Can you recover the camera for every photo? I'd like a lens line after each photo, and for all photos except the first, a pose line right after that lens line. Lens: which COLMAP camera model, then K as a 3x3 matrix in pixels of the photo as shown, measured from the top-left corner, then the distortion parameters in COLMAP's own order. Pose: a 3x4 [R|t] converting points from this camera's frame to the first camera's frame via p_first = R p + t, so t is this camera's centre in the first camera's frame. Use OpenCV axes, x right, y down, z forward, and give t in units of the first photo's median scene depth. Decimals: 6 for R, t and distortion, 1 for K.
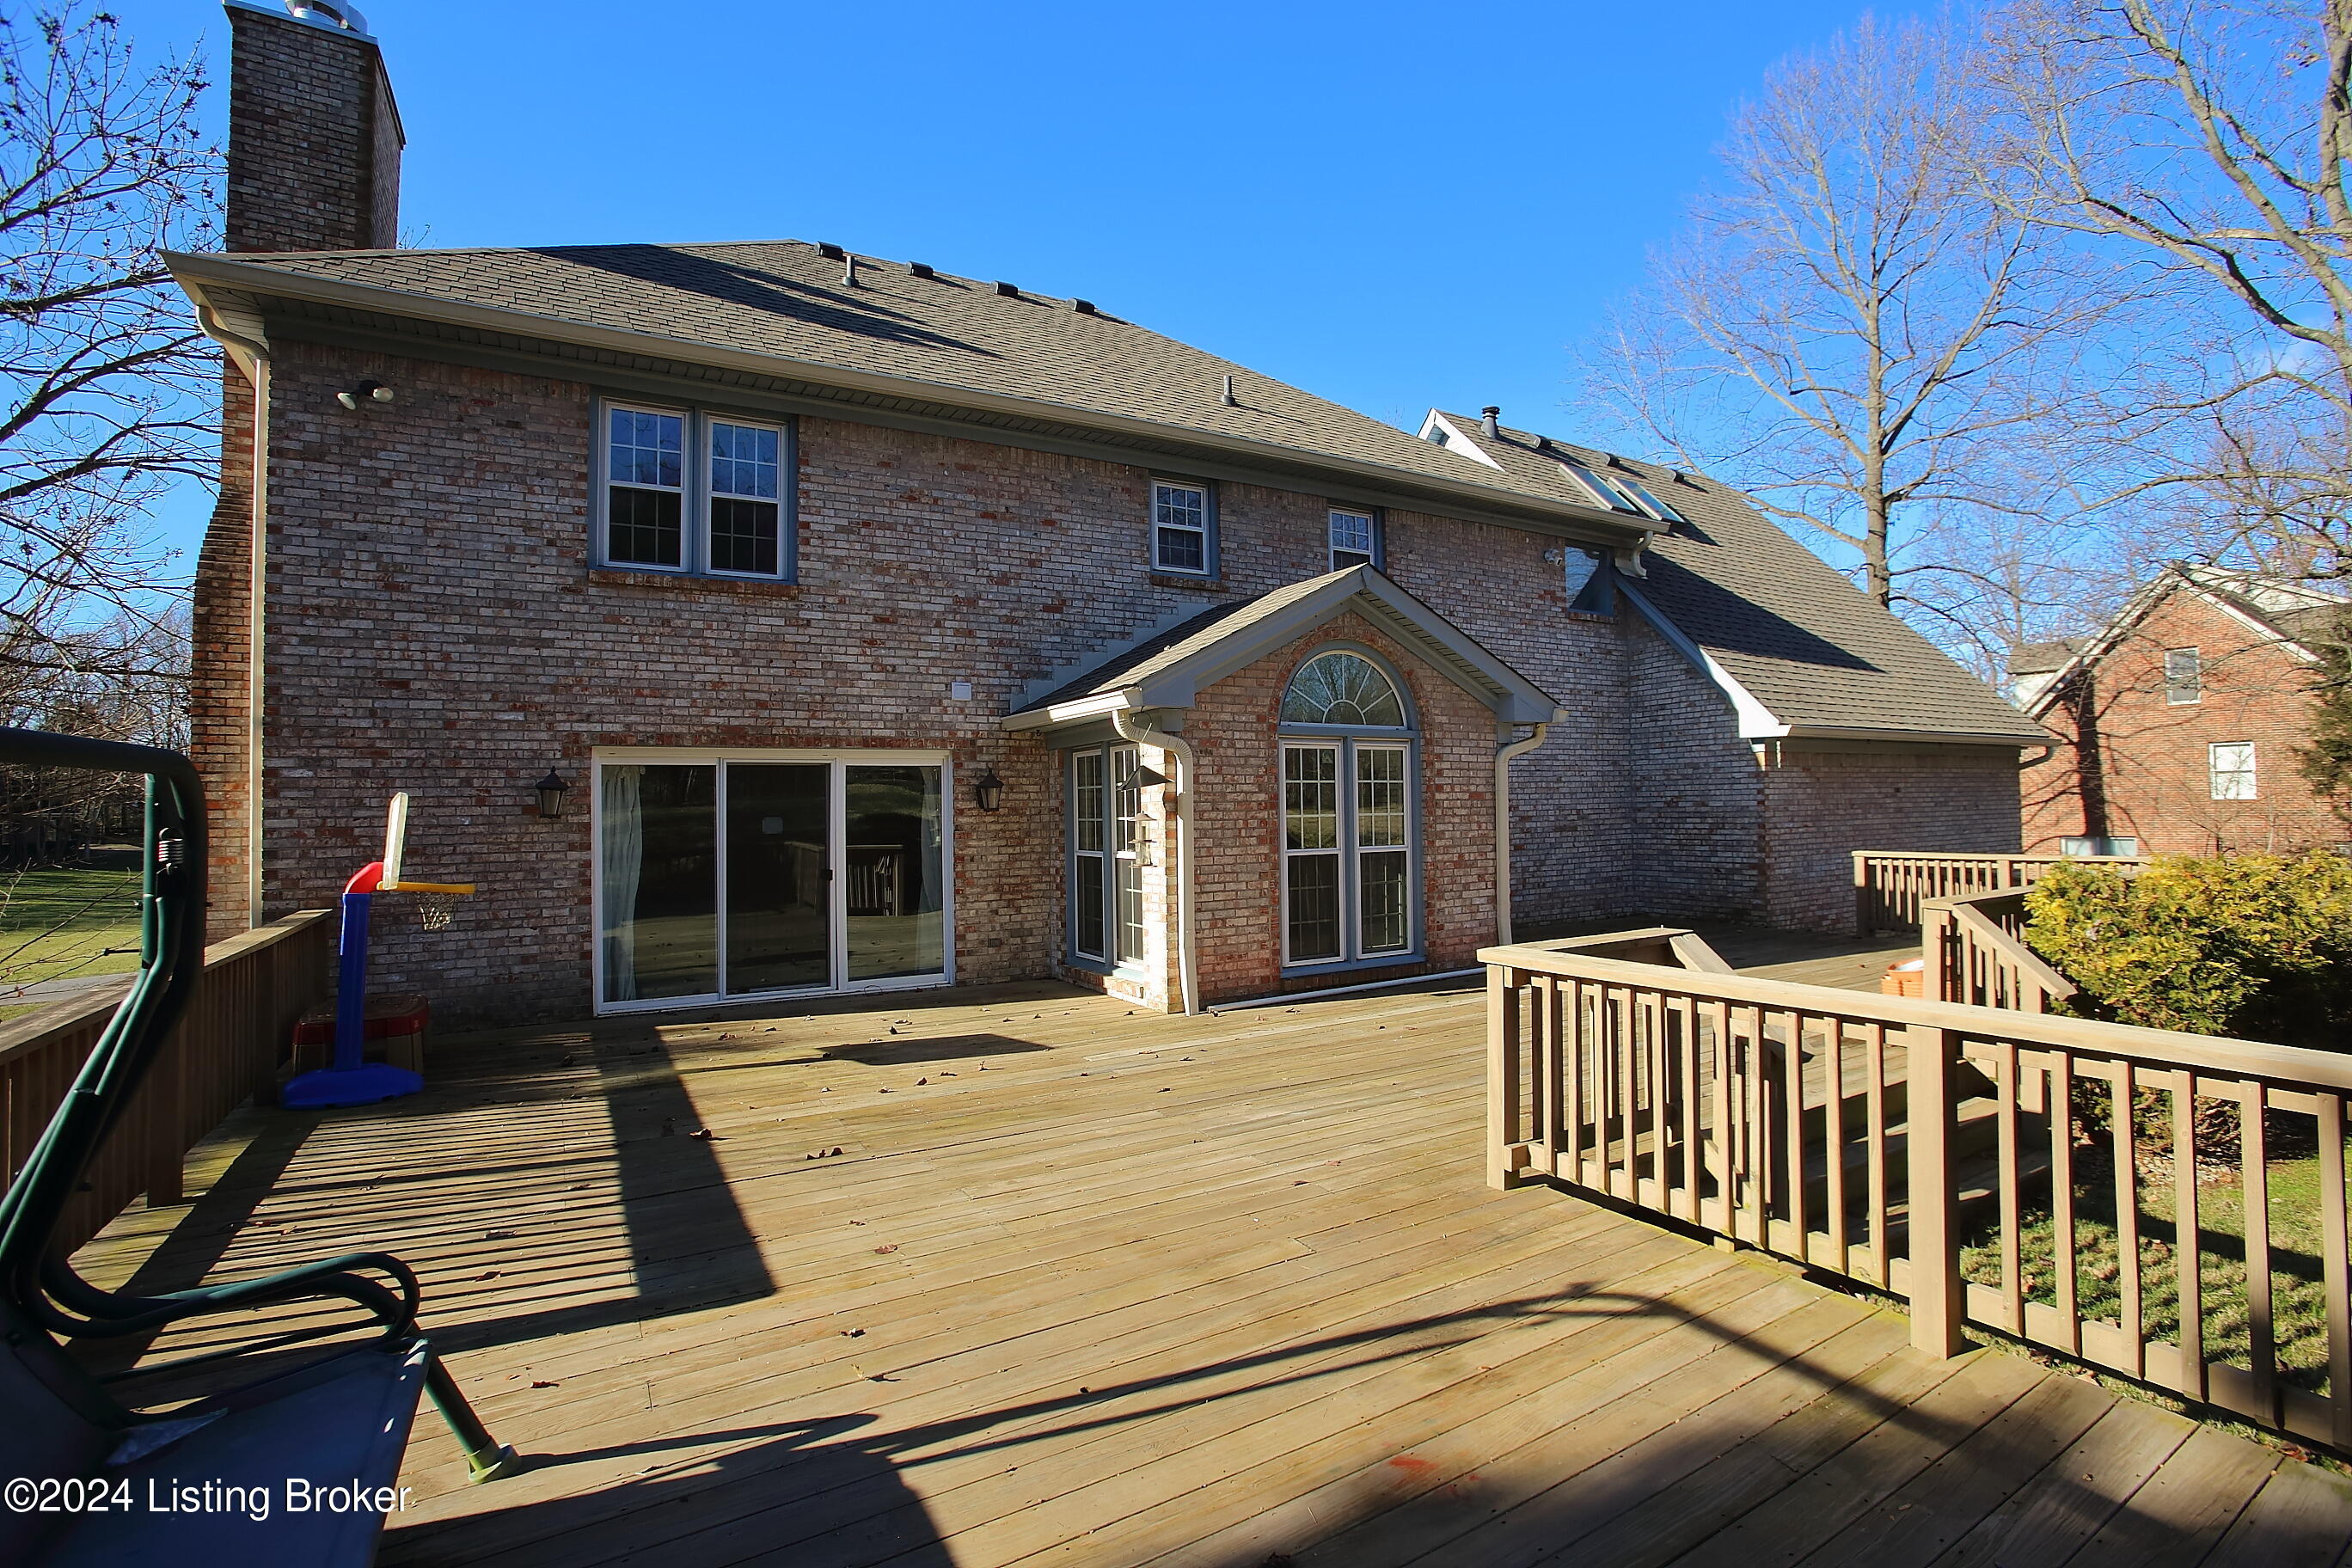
lens RADIAL K [[1099.7, 0, 1169.4], [0, 1099.7, 775.8], [0, 0, 1]] dist [-0.063267, 0.021393]
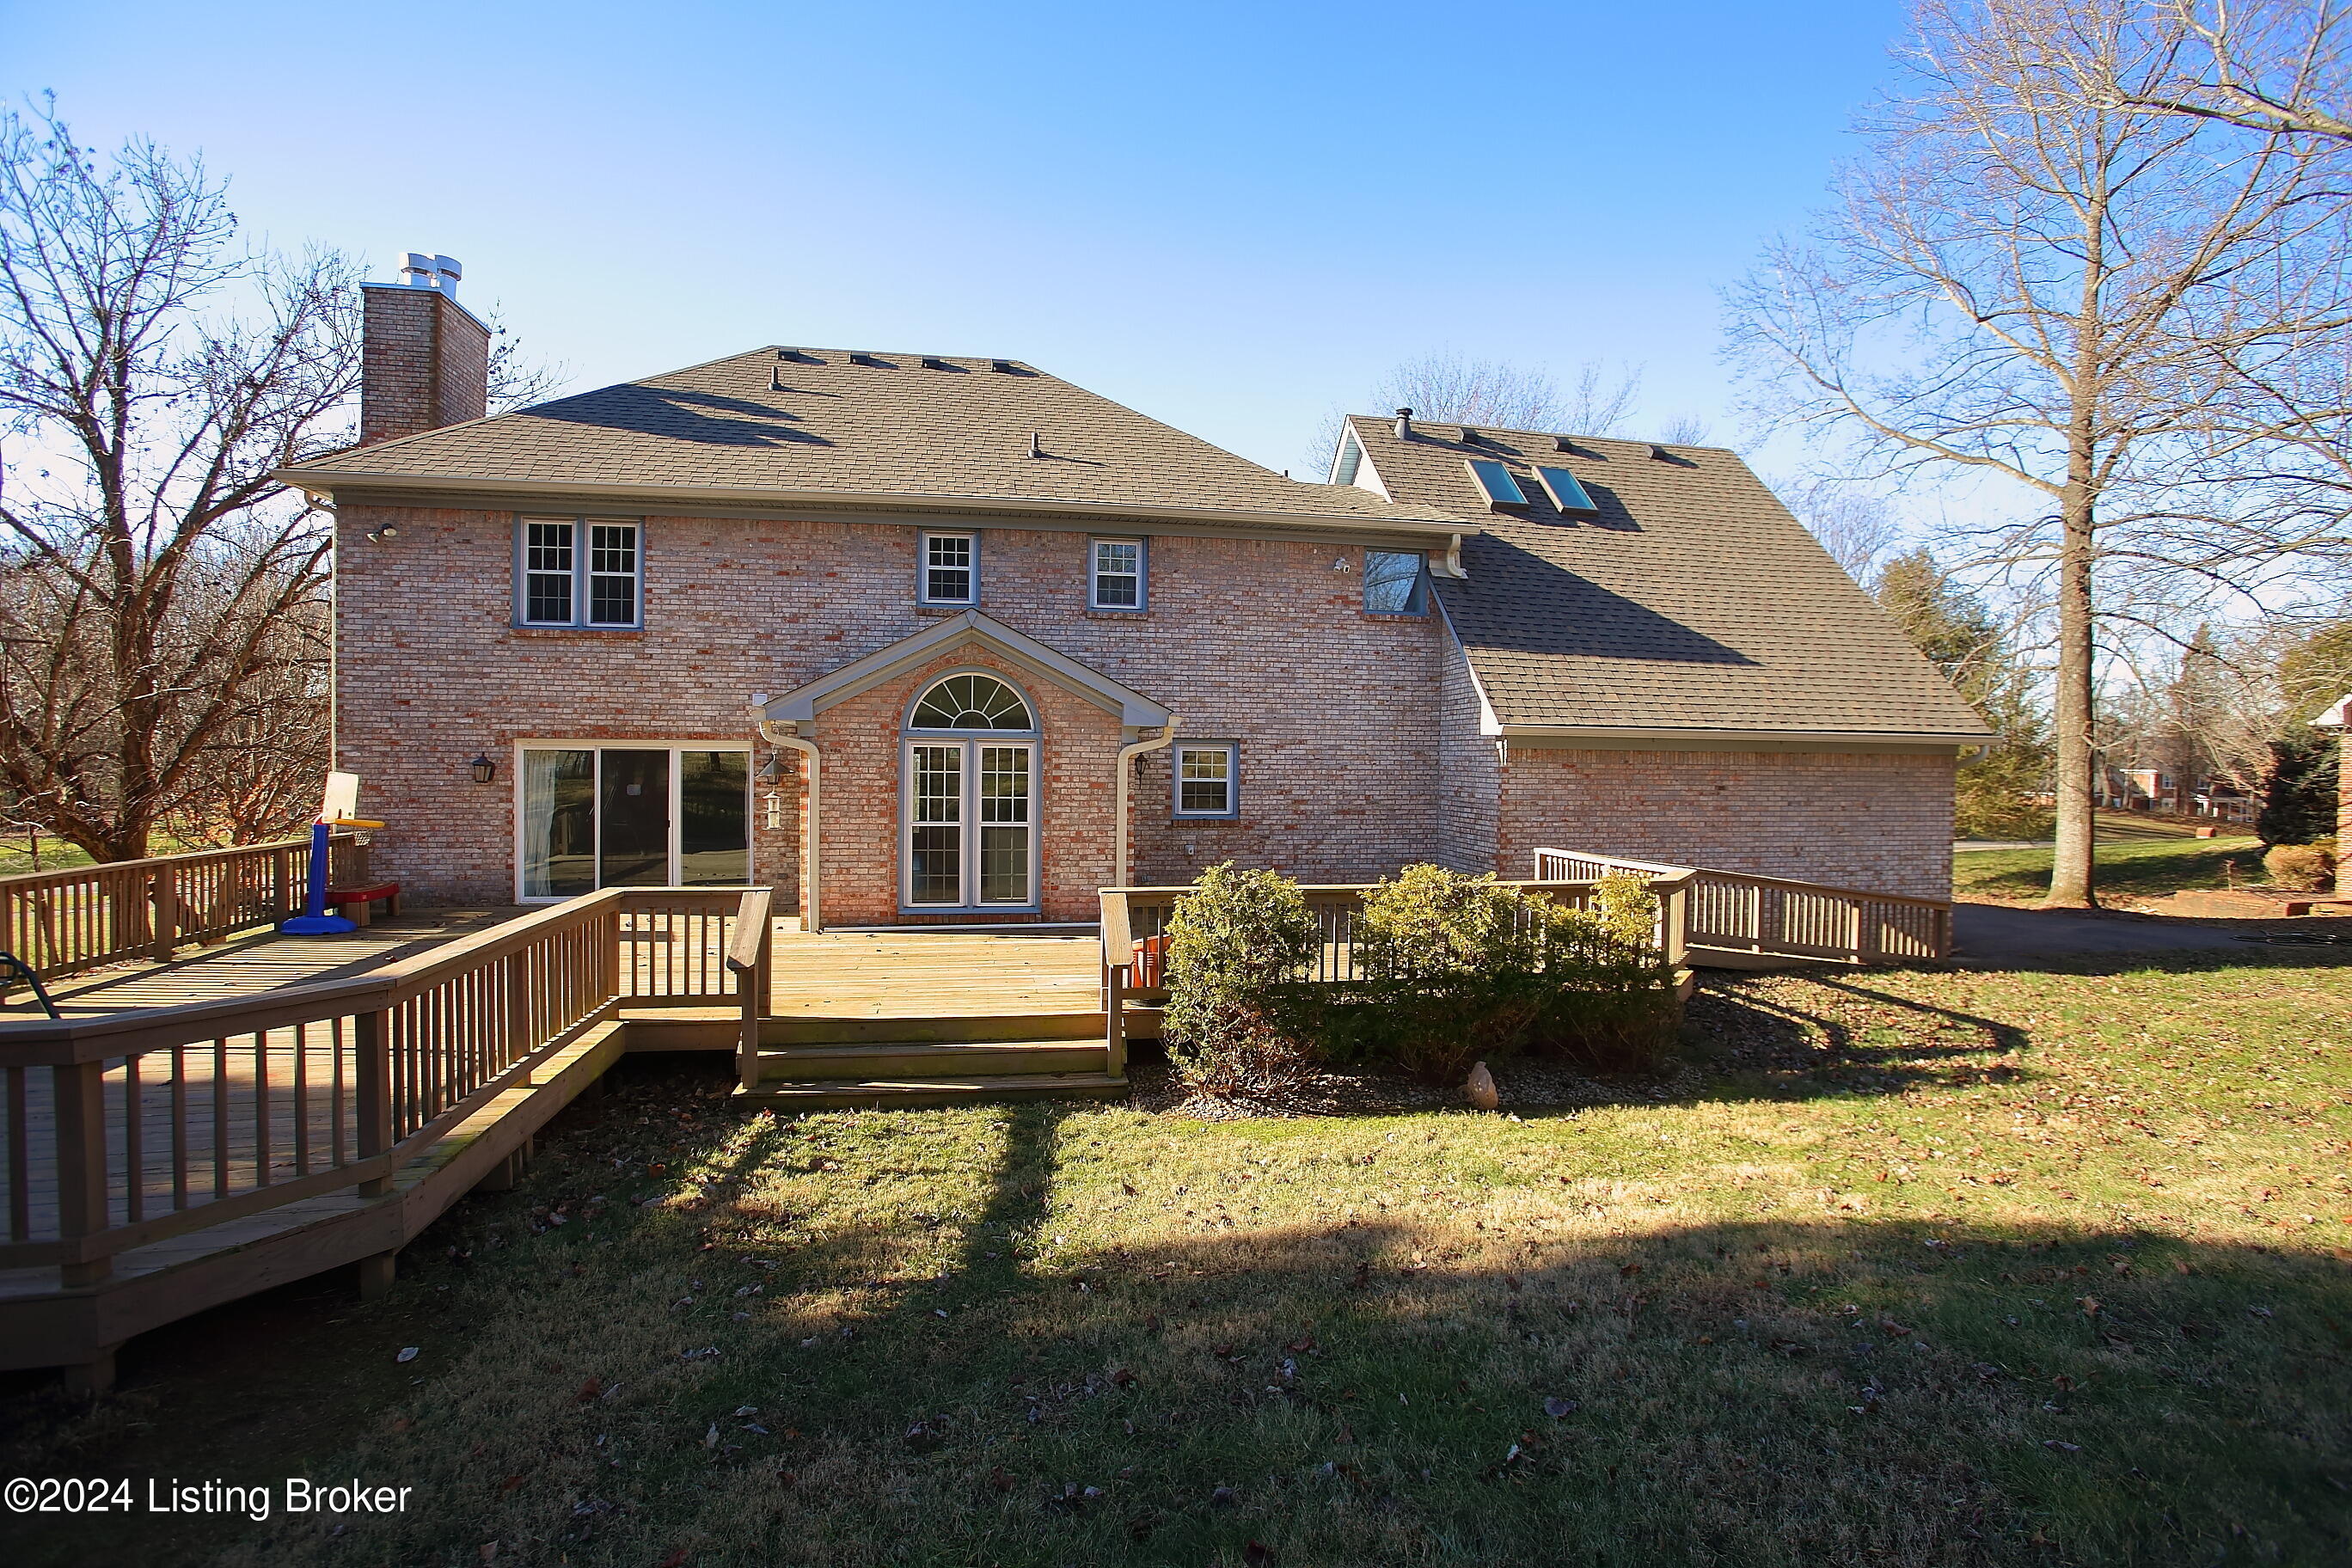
lens RADIAL K [[1099.7, 0, 1176.7], [0, 1099.7, 782.6], [0, 0, 1]] dist [-0.063267, 0.021393]
pose [[0.939787, 0.034178, -0.340048, 0.861411], [-0.016004, 0.998296, 0.056108, -0.061724], [0.341386, -0.047287, 0.938733, -0.160250]]
